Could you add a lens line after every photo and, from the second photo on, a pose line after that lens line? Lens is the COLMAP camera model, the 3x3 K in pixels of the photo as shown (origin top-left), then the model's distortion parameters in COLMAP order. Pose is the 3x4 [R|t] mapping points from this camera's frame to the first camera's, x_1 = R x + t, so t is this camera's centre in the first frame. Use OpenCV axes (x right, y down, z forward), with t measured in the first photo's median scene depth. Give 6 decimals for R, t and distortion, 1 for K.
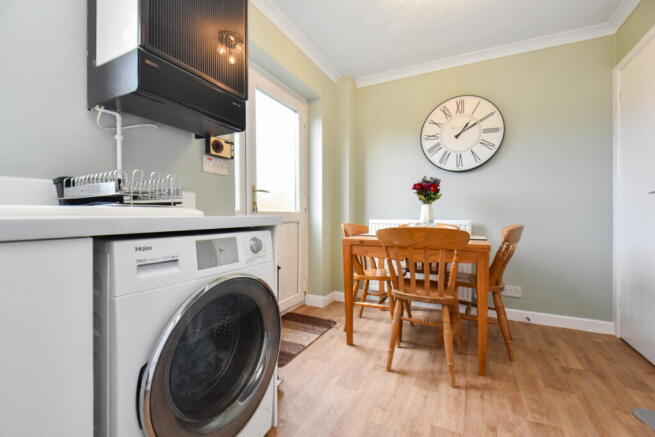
lens RADIAL K [[287.6, 0, 327.7], [0, 287.6, 215.3], [0, 0, 1]] dist [0.008986, -0.000852]
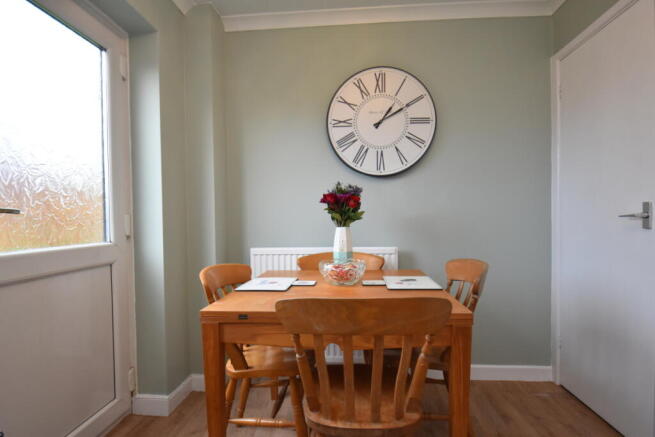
lens RADIAL K [[340.0, 0, 328.0], [0, 340.0, 227.3], [0, 0, 1]] dist [0.004049, -0.000110]
pose [[0.924872, -0.021801, 0.379653, 0.026567], [0.013610, 0.999613, 0.024246, -0.052347], [-0.380035, -0.017258, 0.924811, 0.295867]]
